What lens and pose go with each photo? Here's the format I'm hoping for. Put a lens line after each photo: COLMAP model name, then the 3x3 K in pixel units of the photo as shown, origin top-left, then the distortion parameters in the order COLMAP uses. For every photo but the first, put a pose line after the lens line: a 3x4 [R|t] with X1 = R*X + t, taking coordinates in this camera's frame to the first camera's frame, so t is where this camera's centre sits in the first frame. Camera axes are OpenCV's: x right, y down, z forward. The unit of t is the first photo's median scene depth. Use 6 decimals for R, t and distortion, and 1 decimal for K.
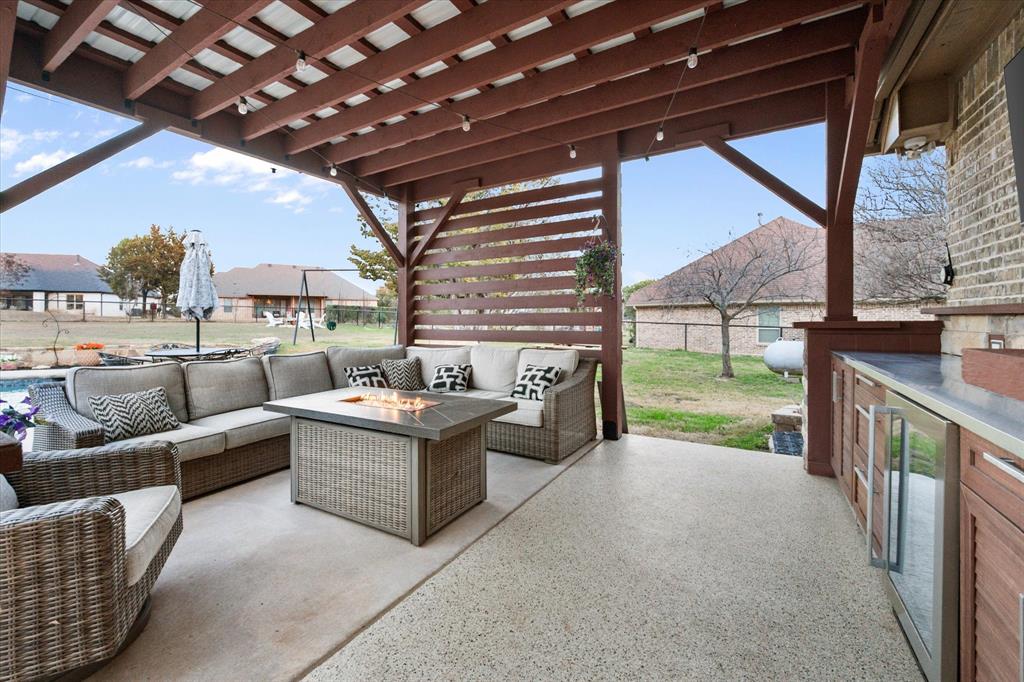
lens RADIAL K [[426.8, 0, 512.9], [0, 426.8, 317.7], [0, 0, 1]] dist [0.009991, 0.000122]
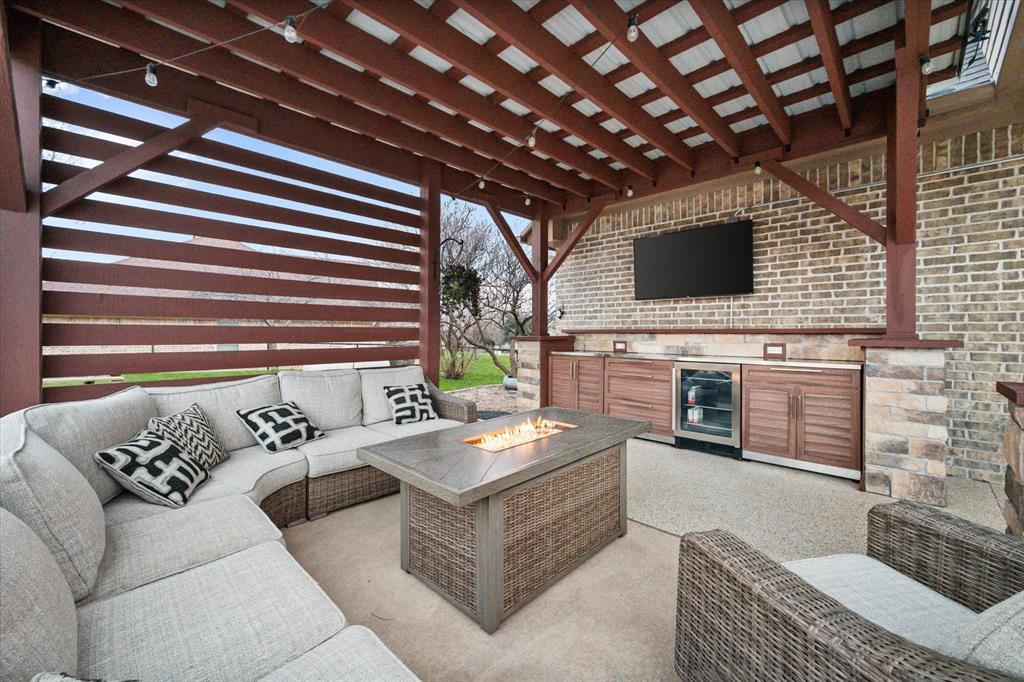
lens RADIAL K [[405.4, 0, 512.0], [0, 405.4, 338.1], [0, 0, 1]] dist [-0.000053, 0.000047]
pose [[0.227124, -0.005617, 0.973850, -0.755766], [-0.005191, 0.999962, 0.006978, 0.004569], [-0.973852, -0.006640, 0.227086, 0.598195]]
